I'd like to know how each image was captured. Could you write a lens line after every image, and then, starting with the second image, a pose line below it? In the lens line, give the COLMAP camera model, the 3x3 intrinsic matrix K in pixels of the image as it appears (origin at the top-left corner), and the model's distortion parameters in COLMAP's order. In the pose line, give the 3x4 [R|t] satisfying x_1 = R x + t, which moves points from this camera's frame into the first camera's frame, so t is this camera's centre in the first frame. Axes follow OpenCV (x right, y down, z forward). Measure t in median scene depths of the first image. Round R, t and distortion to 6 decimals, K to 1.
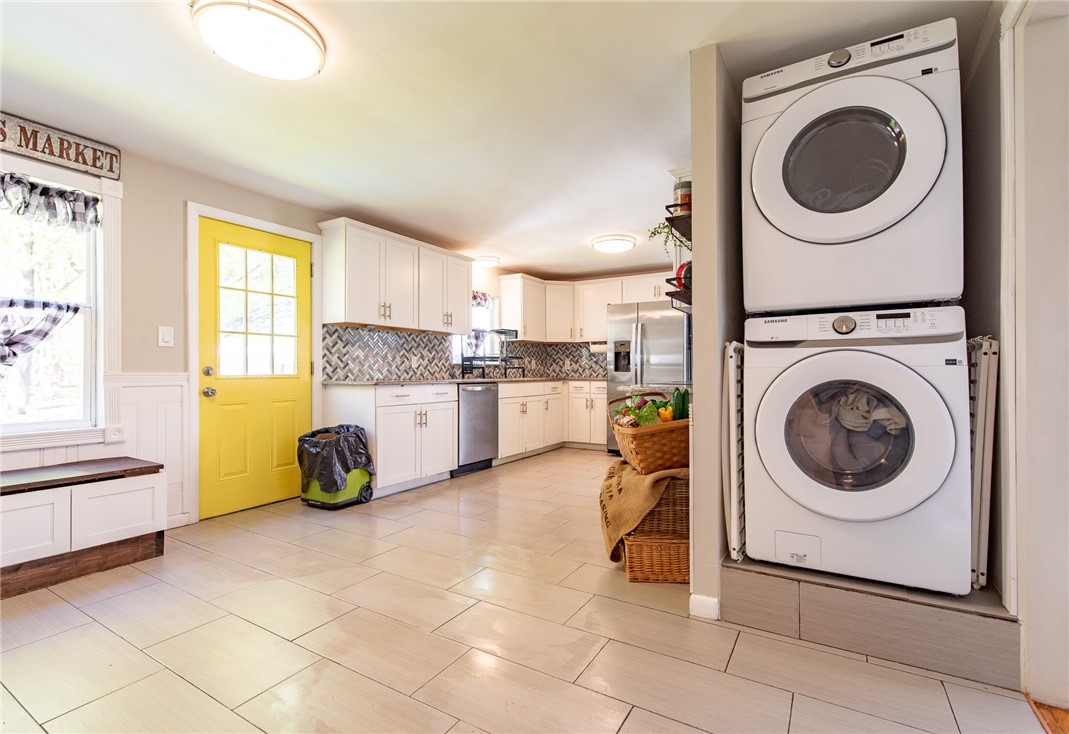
lens RADIAL K [[472.1, 0, 546.2], [0, 472.1, 367.7], [0, 0, 1]] dist [-0.004591, 0.000626]
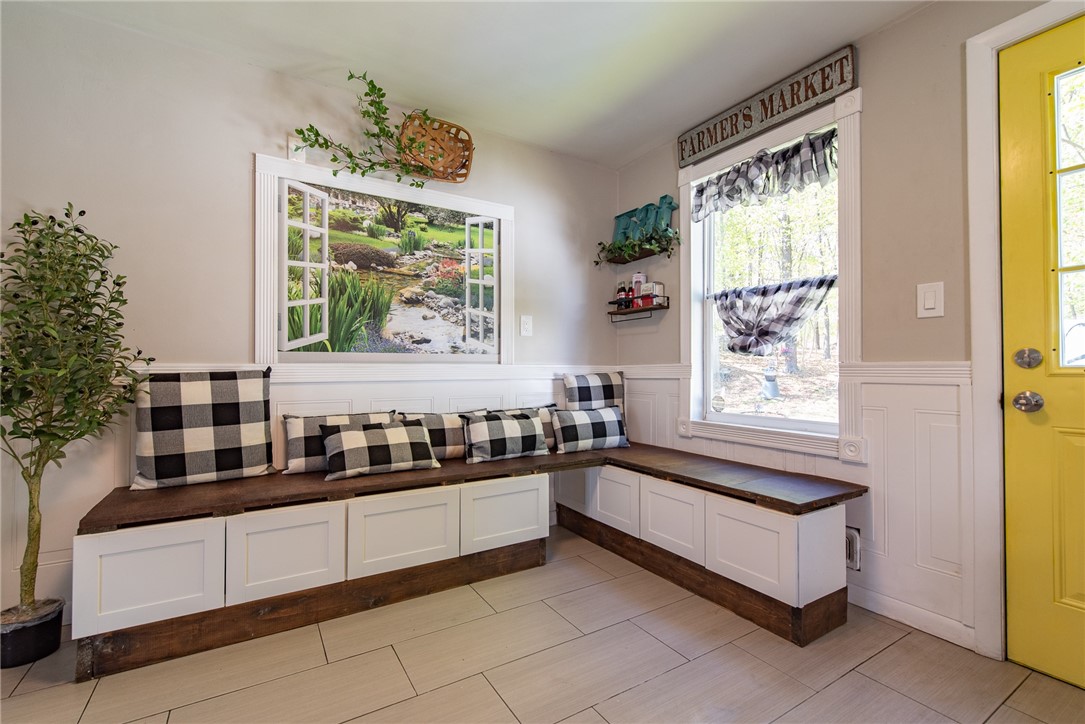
lens RADIAL K [[462.7, 0, 532.4], [0, 462.7, 366.4], [0, 0, 1]] dist [0.000294, -0.001448]
pose [[-0.457602, -0.008143, -0.889120, -0.055168], [0.003346, 0.999935, -0.010881, 0.014865], [0.889151, -0.007954, -0.457545, 0.596507]]
